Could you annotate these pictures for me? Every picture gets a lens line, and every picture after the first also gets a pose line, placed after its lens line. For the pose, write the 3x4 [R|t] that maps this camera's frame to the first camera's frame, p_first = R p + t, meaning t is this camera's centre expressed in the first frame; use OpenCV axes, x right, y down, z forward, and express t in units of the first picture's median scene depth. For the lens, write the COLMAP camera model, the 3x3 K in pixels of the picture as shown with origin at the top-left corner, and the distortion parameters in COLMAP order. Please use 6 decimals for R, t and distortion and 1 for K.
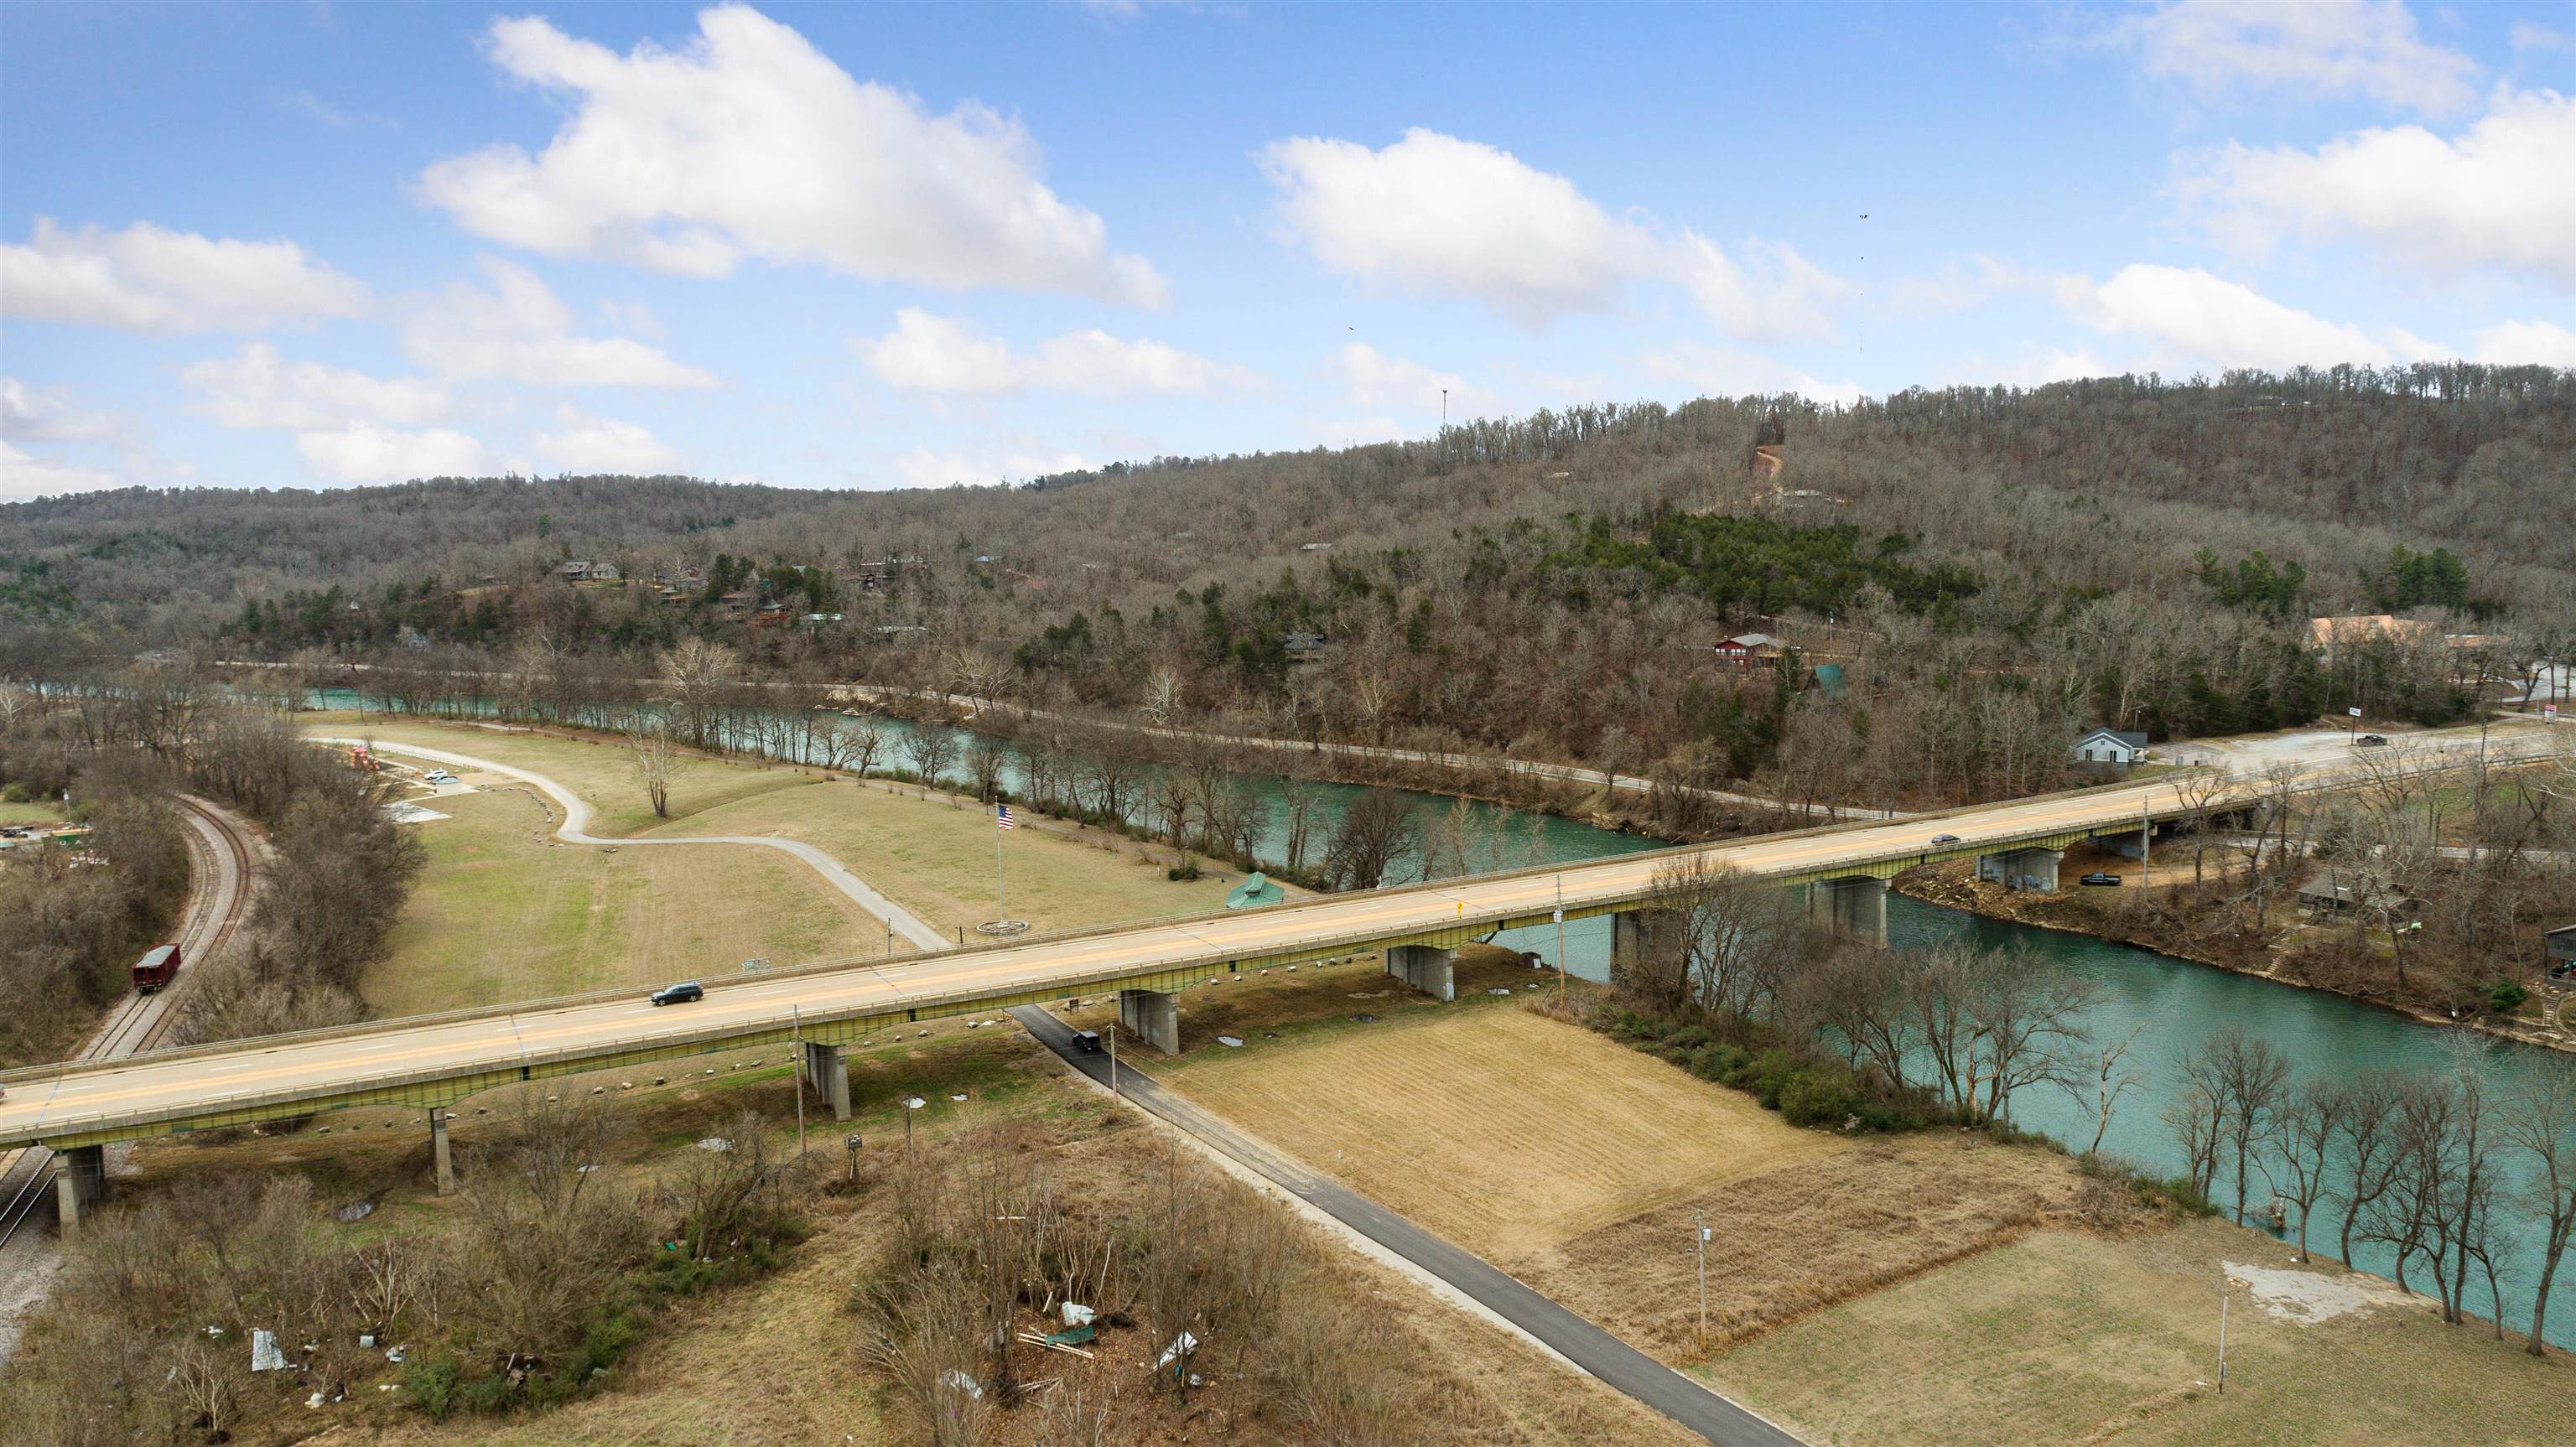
lens RADIAL K [[1741.6, 0, 1280.7], [0, 1741.6, 725.7], [0, 0, 1]] dist [-0.025448, 0.007910]
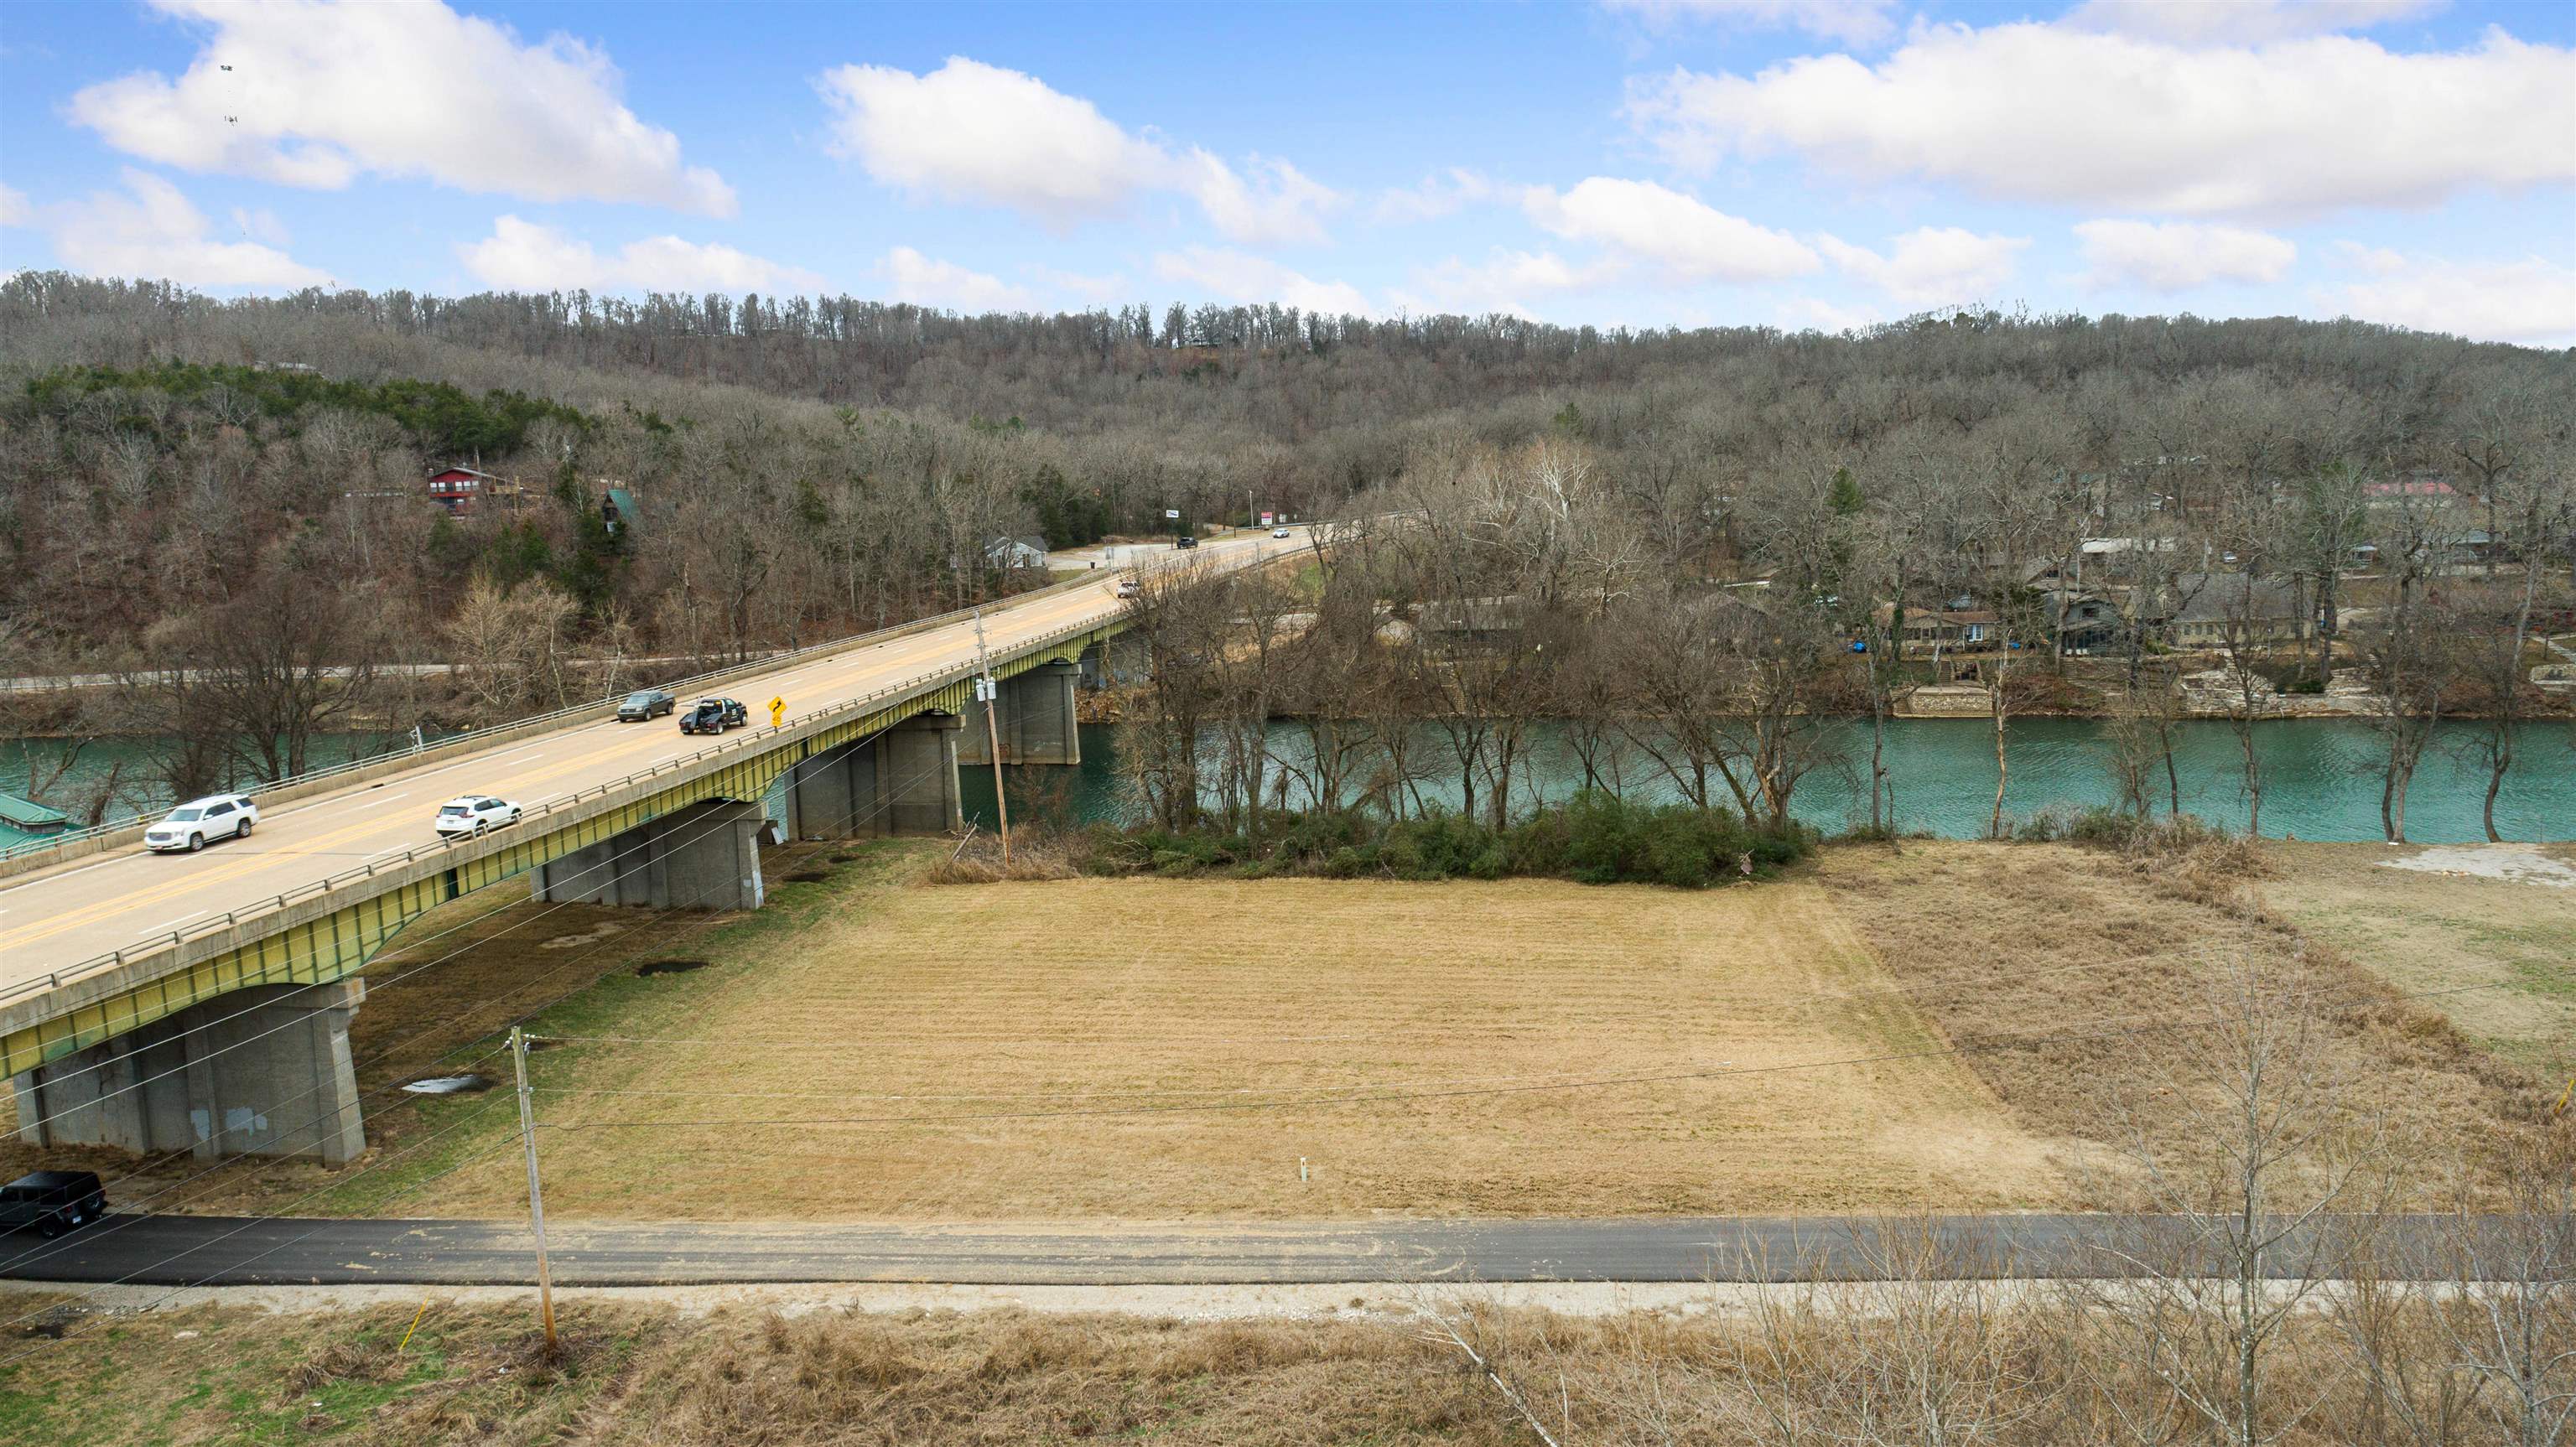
lens RADIAL K [[1741.6, 0, 1280.7], [0, 1741.6, 725.7], [0, 0, 1]] dist [-0.025448, 0.007910]
pose [[0.591040, -0.115385, 0.798347, -0.216302], [0.118570, 0.991393, 0.055505, 0.104295], [-0.797881, 0.061854, 0.599634, 0.627107]]
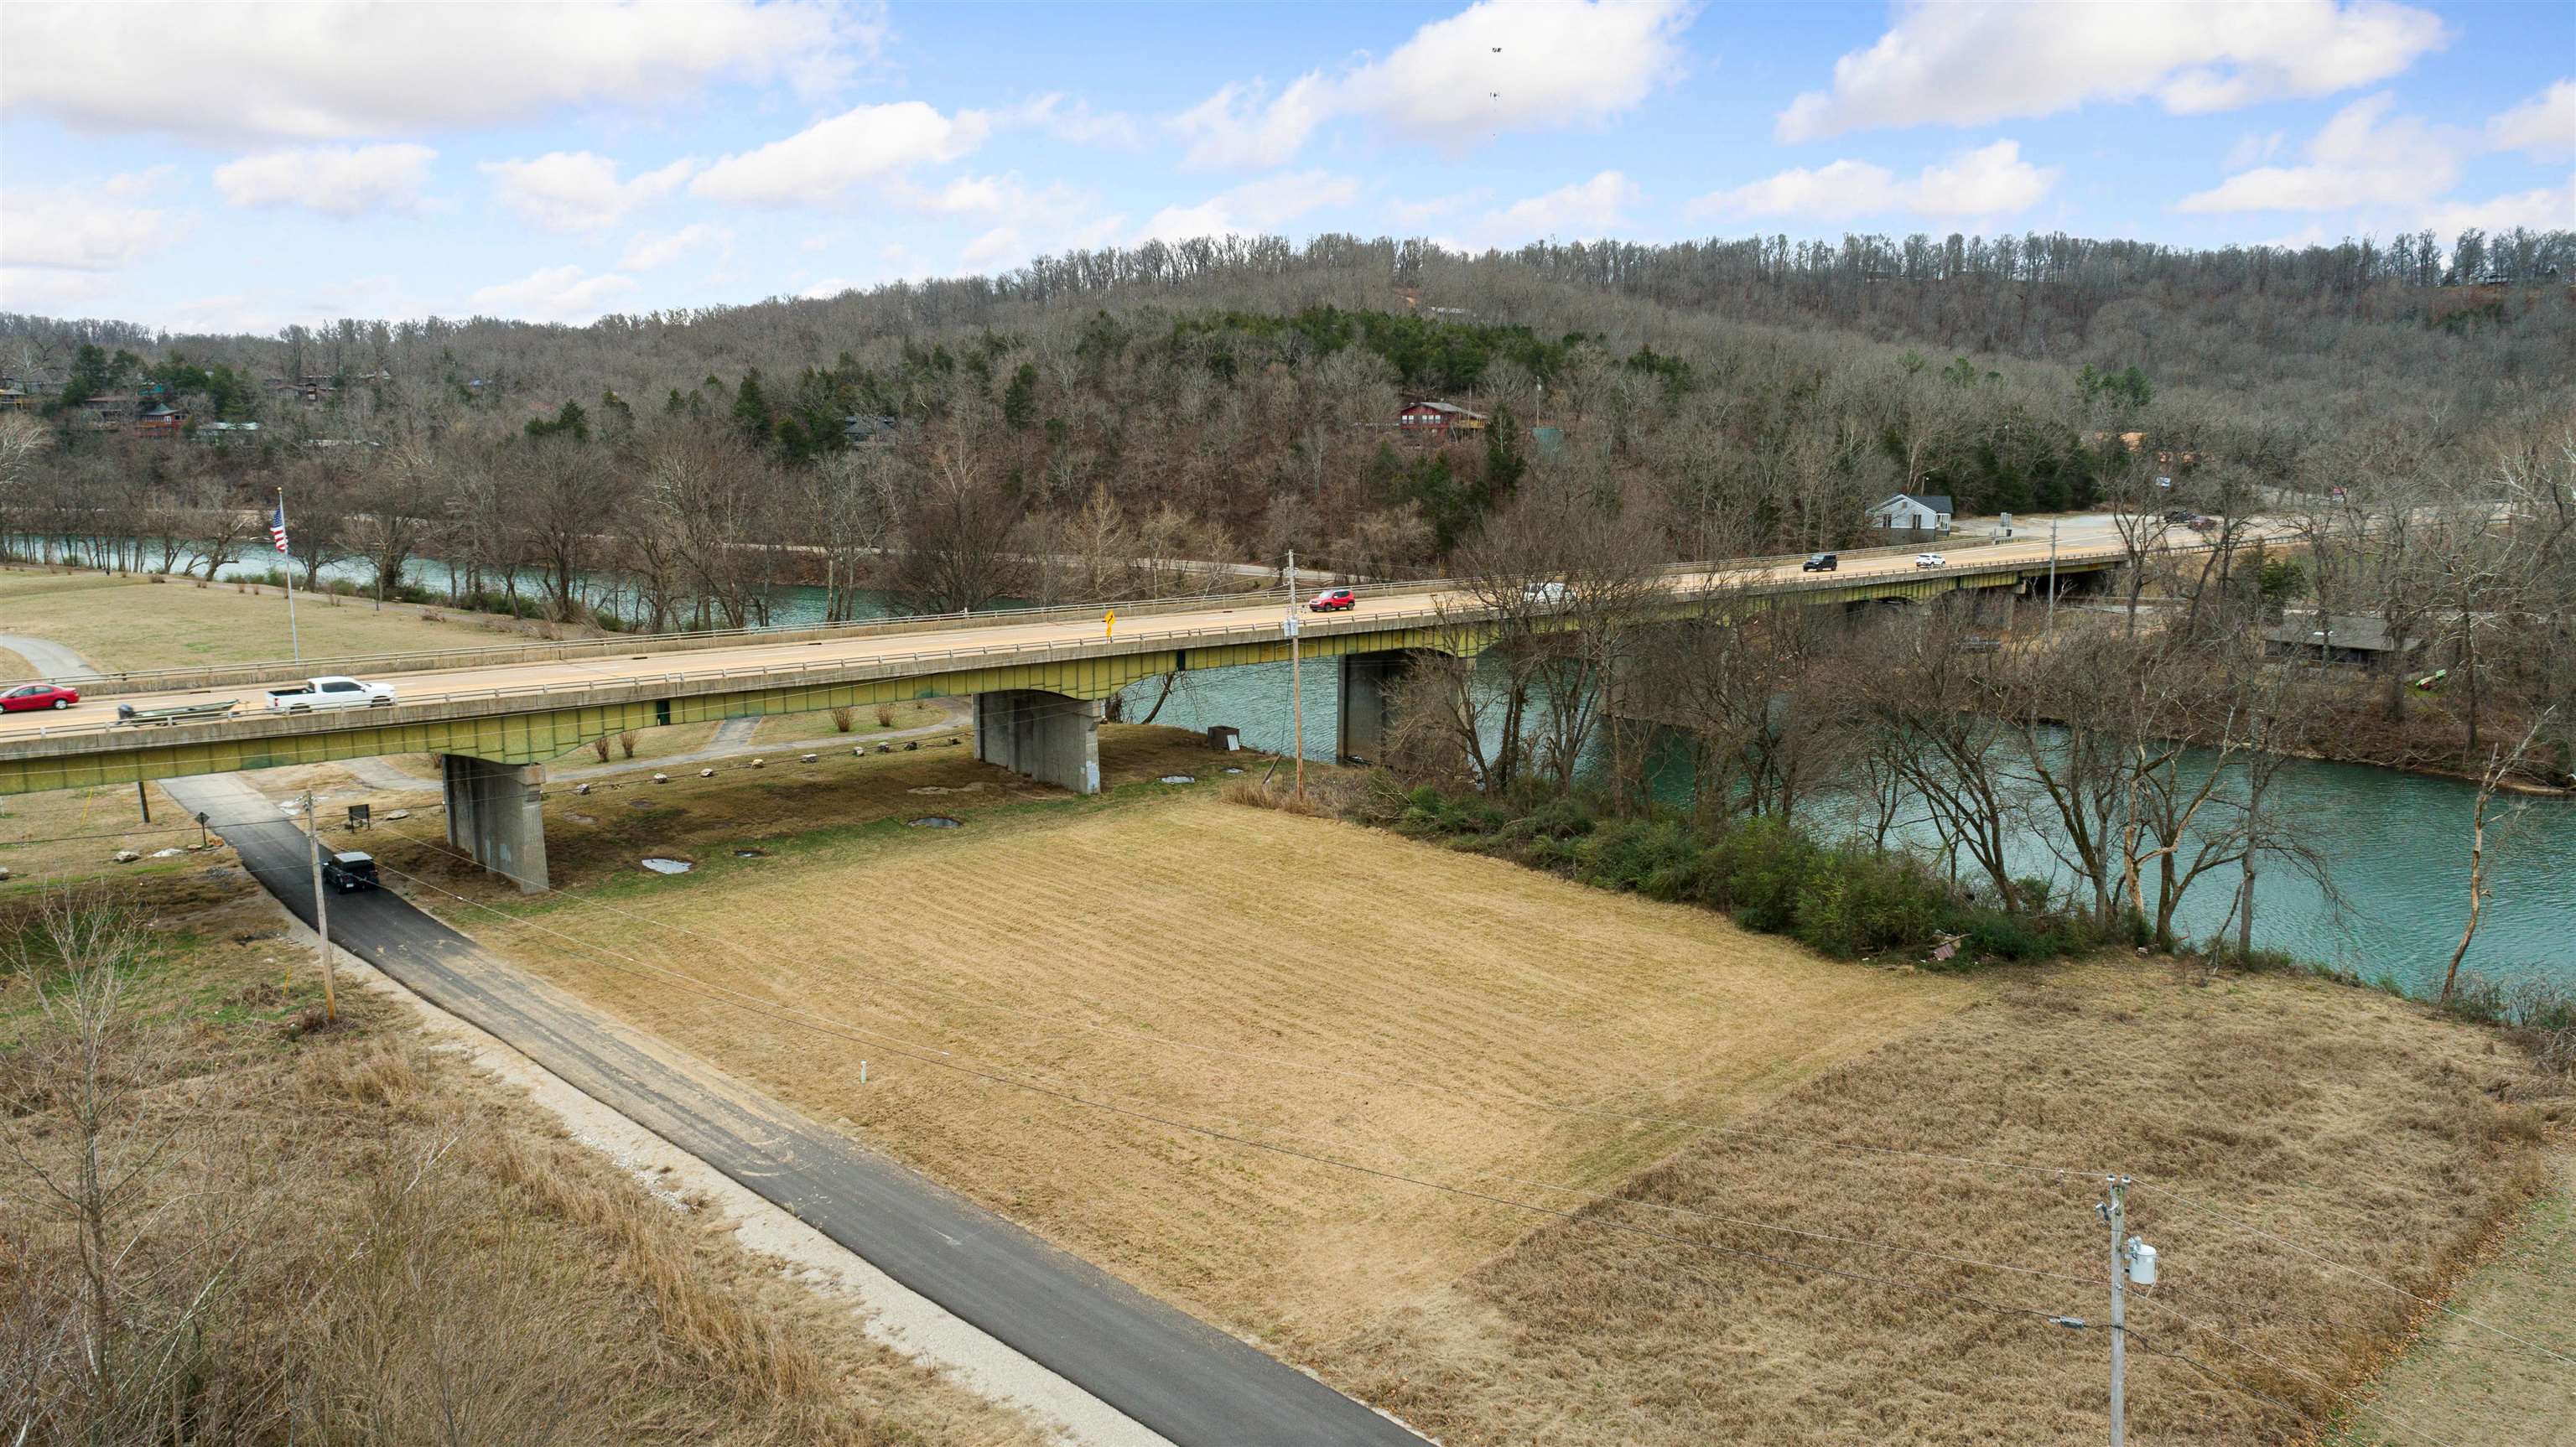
lens RADIAL K [[1741.6, 0, 1280.7], [0, 1741.6, 725.7], [0, 0, 1]] dist [-0.025448, 0.007910]
pose [[0.973402, -0.012873, 0.228742, 0.030243], [0.003231, 0.999092, 0.042477, 0.120693], [-0.229082, -0.040608, 0.972560, 0.474395]]
